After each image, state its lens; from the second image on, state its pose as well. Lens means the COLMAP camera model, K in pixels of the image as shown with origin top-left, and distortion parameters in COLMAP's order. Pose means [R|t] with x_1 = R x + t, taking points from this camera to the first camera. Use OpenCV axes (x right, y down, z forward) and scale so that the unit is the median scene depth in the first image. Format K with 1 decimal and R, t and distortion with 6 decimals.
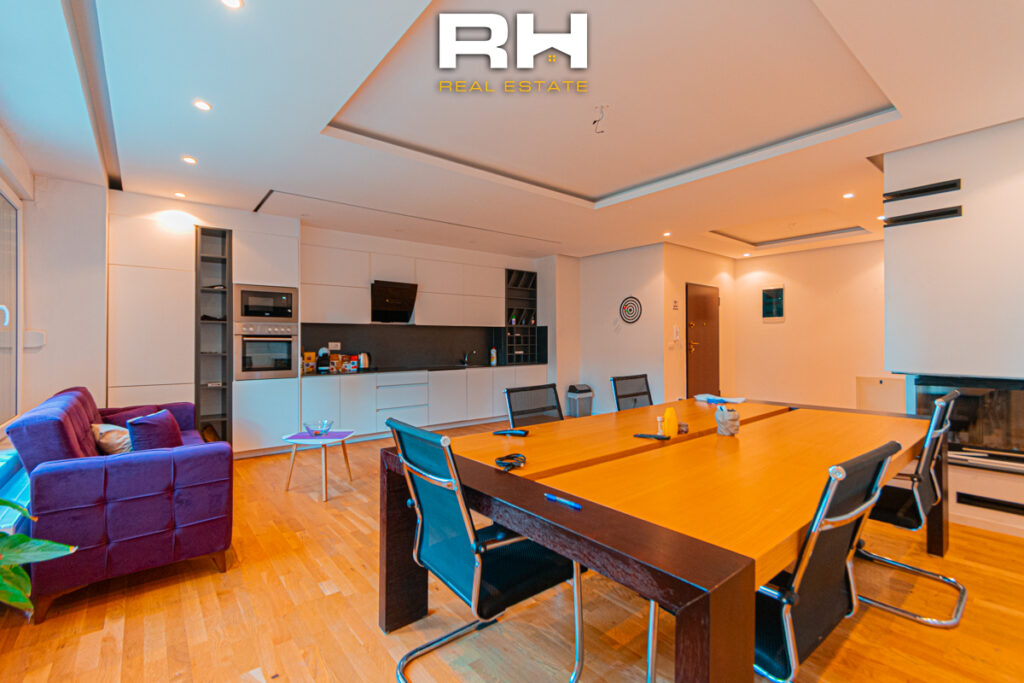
lens RADIAL K [[458.7, 0, 513.6], [0, 458.7, 340.9], [0, 0, 1]] dist [0.003886, 0.000121]
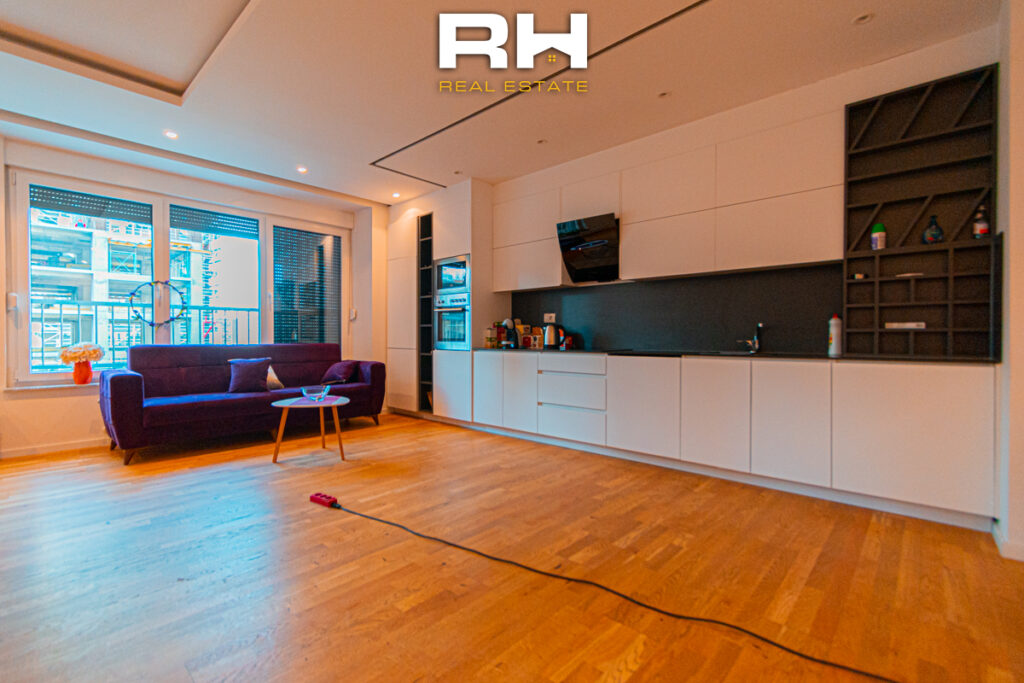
lens RADIAL K [[458.7, 0, 514.8], [0, 458.7, 340.8], [0, 0, 1]] dist [0.003886, 0.000121]
pose [[0.148509, 0.014465, -0.988805, 0.328986], [0.003512, 0.999879, 0.015155, 0.032341], [0.988905, -0.005724, 0.148440, 0.671482]]
